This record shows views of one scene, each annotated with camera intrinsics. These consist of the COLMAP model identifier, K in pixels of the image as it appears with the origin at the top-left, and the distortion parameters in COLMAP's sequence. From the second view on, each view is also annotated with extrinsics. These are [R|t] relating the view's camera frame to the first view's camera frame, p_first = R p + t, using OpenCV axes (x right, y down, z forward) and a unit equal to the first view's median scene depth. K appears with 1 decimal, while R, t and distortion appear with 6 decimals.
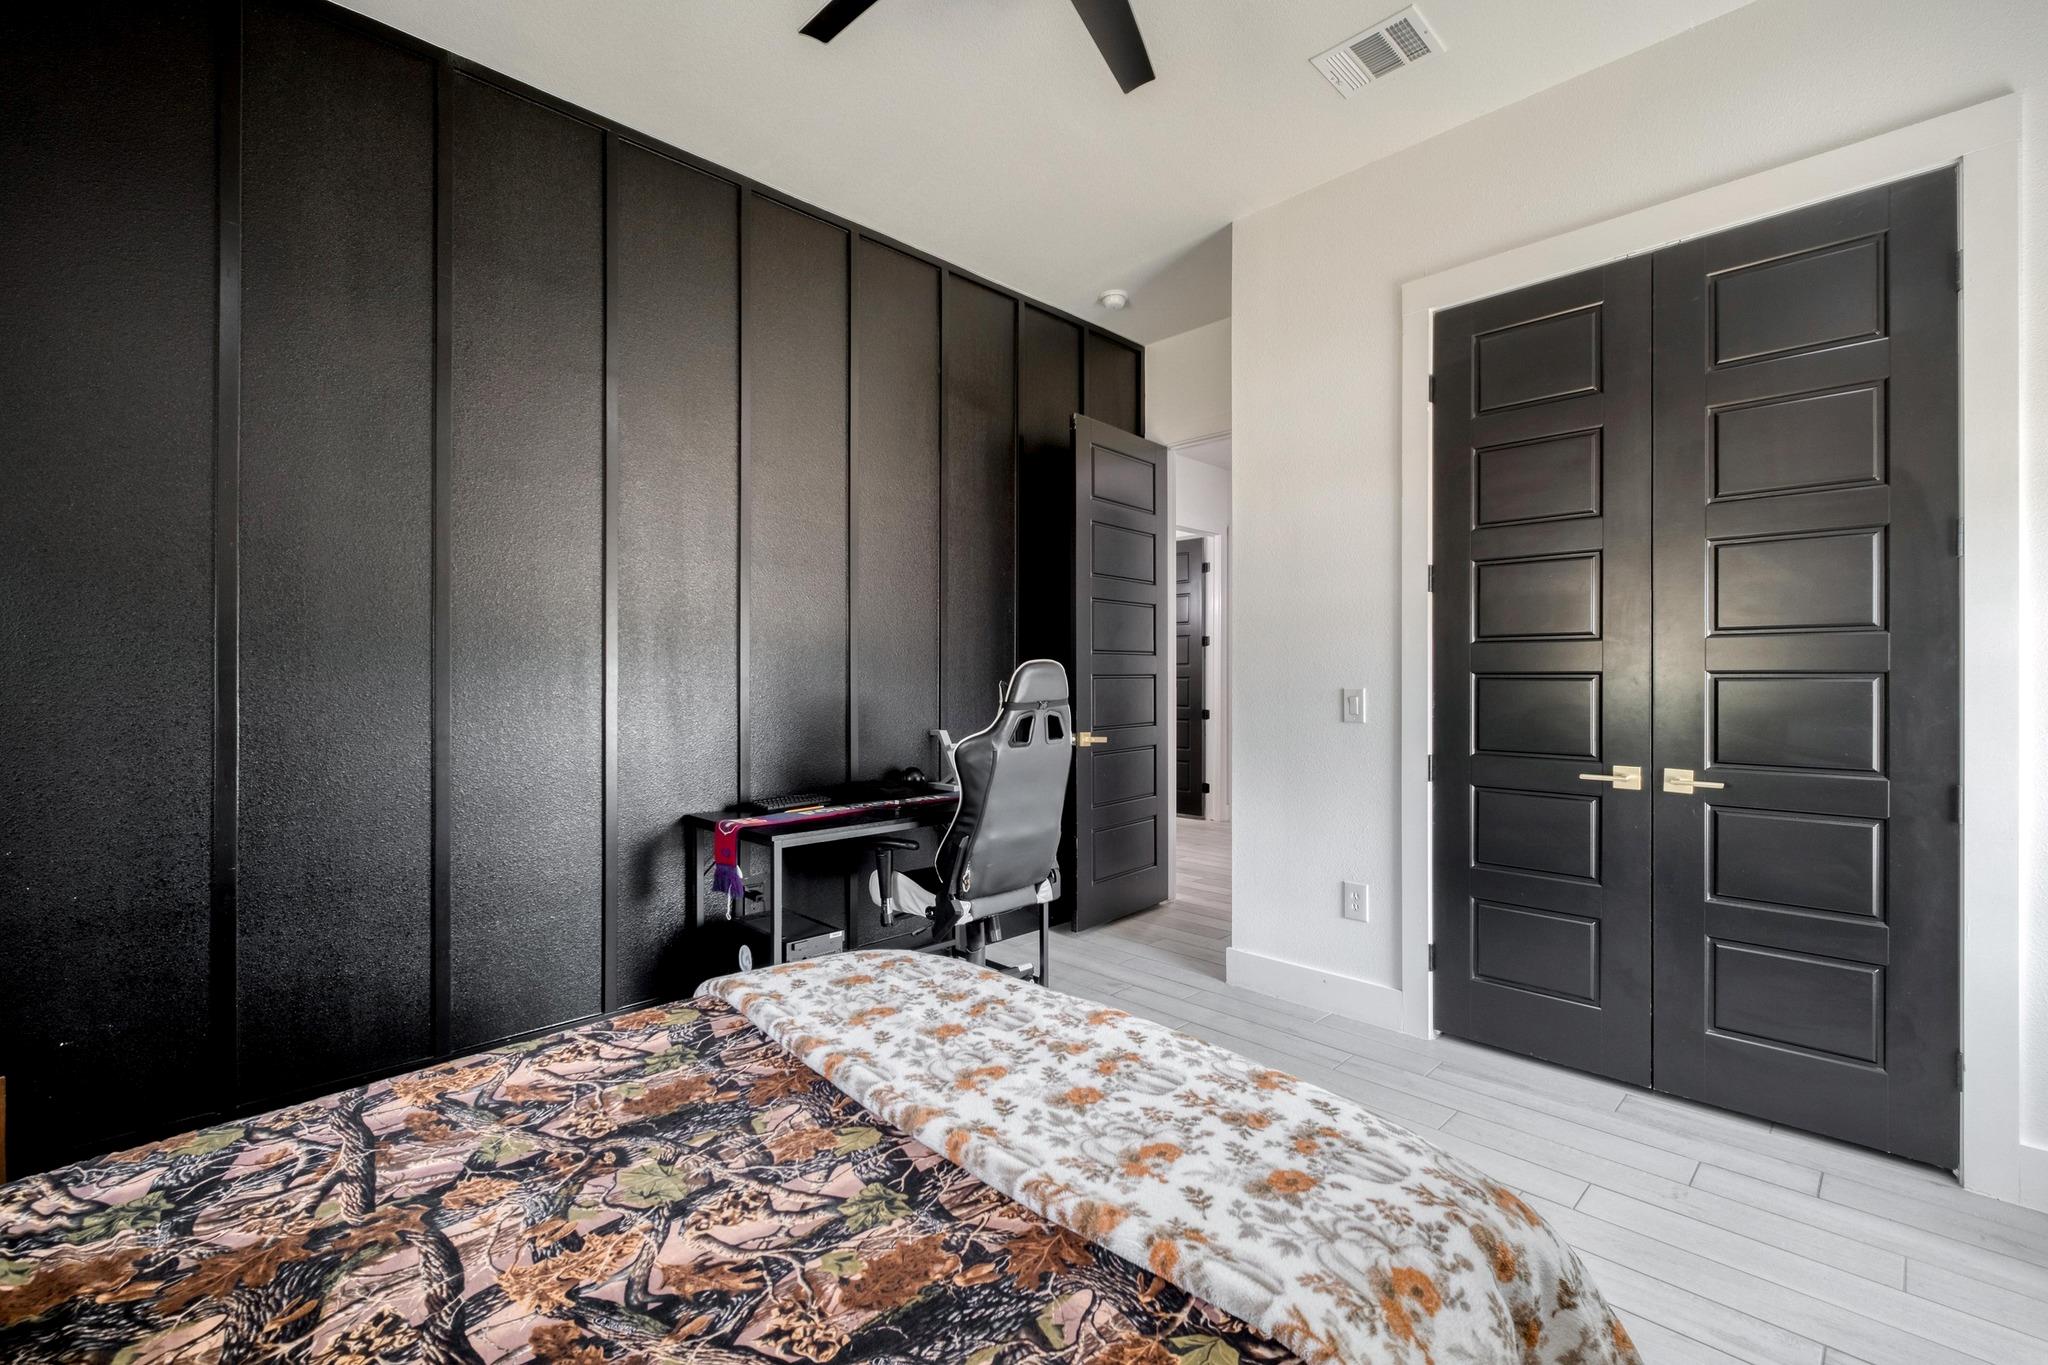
lens RADIAL K [[886.7, 0, 1028.6], [0, 886.7, 687.5], [0, 0, 1]] dist [-0.003376, -0.000696]
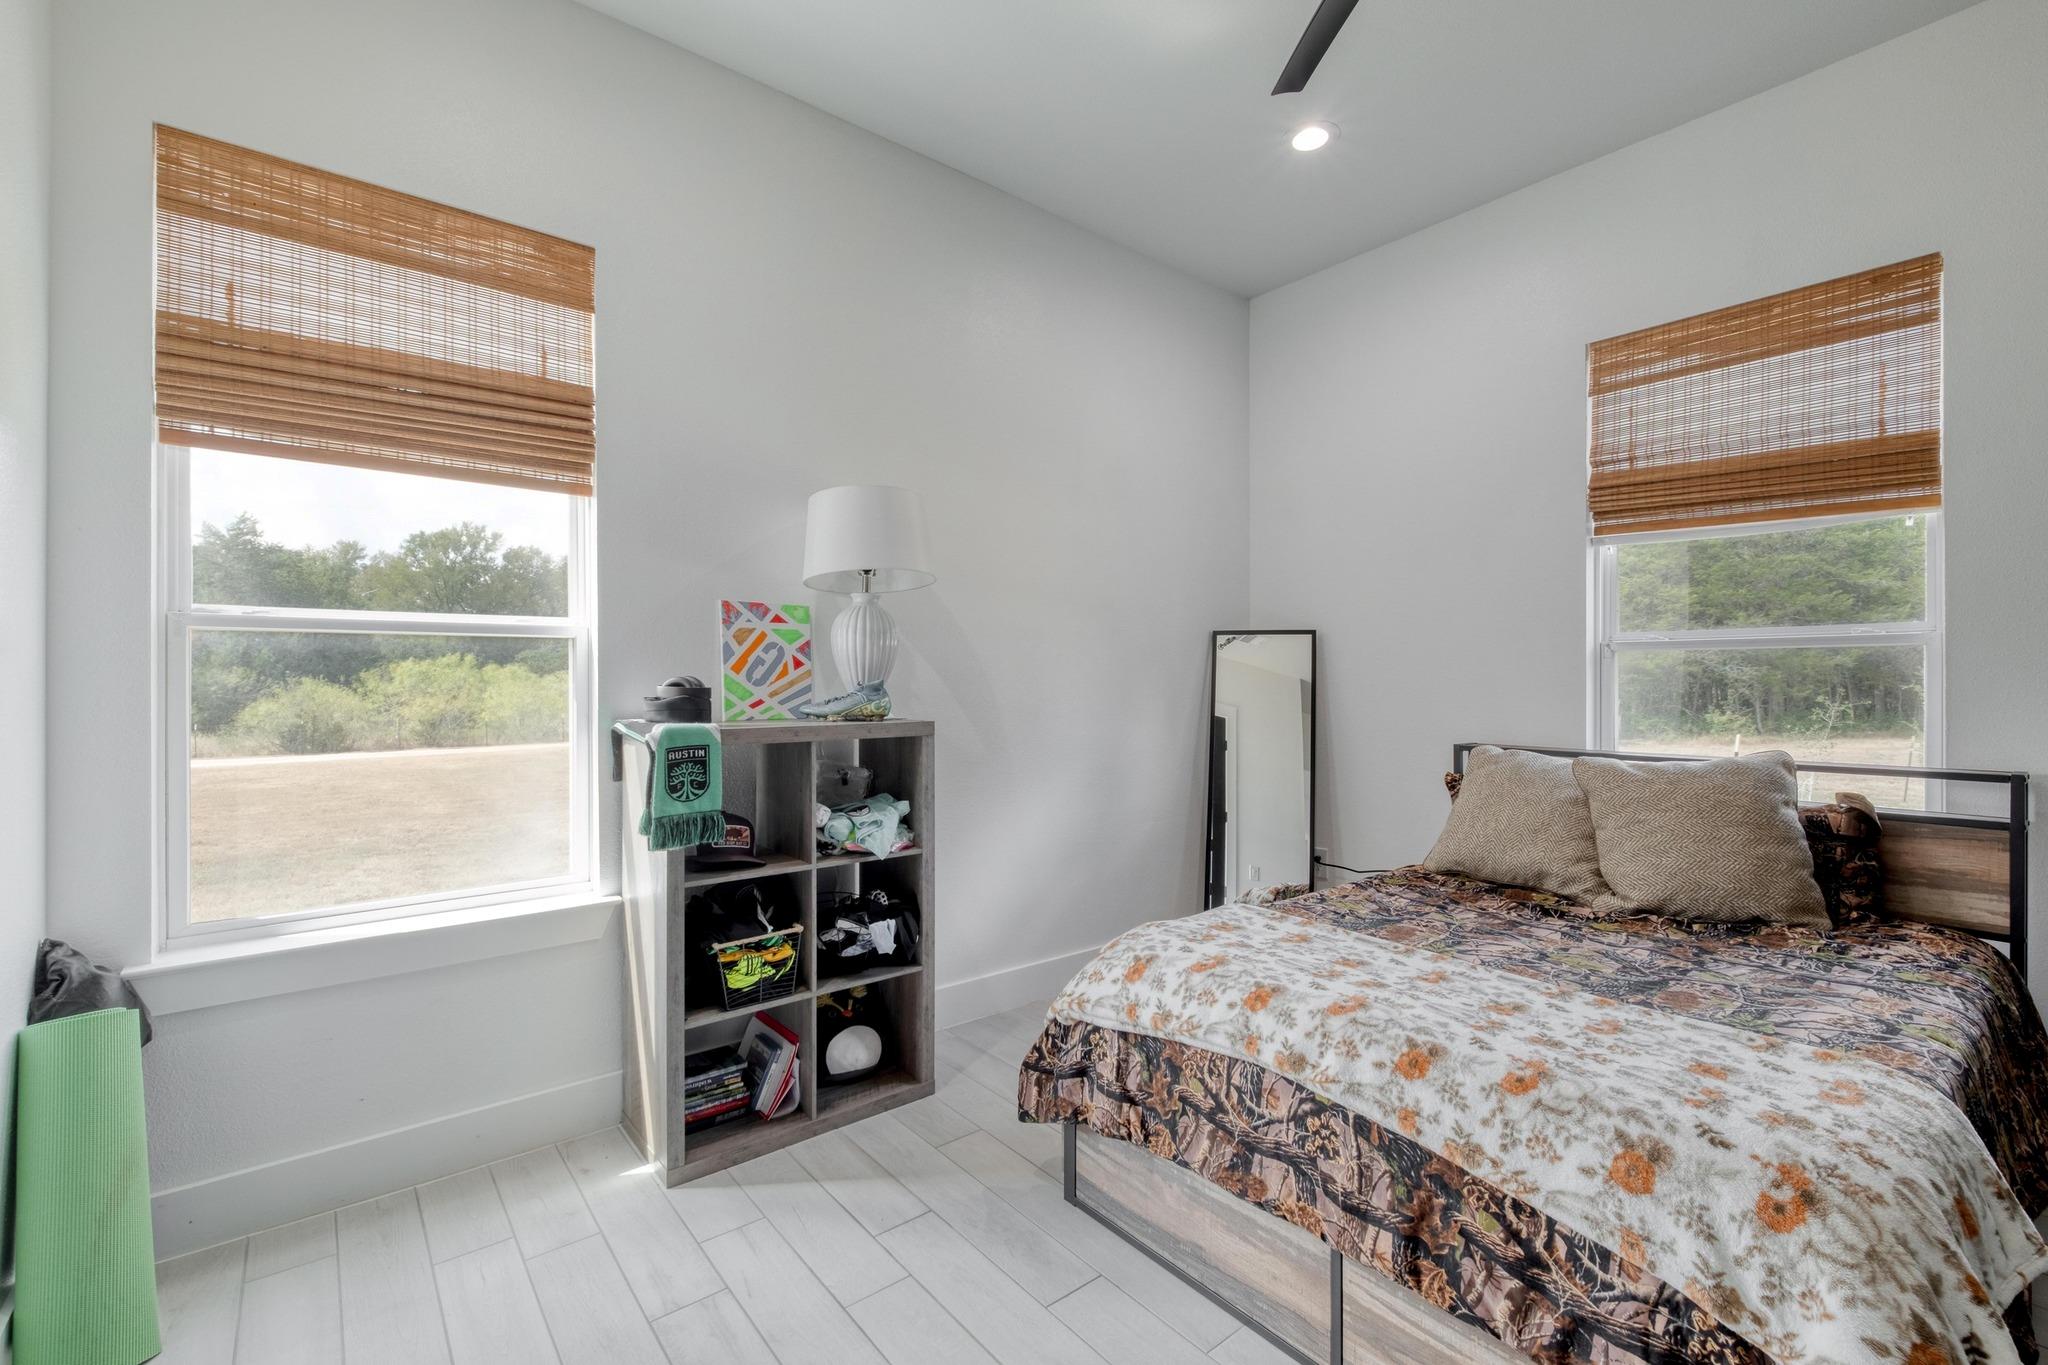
lens RADIAL K [[886.7, 0, 1018.5], [0, 886.7, 682.5], [0, 0, 1]] dist [-0.003376, -0.000696]
pose [[-0.993457, -0.001268, 0.114199, 0.461694], [-0.000249, 0.999960, 0.008936, -0.022875], [-0.114205, 0.008849, -0.993418, 2.665663]]
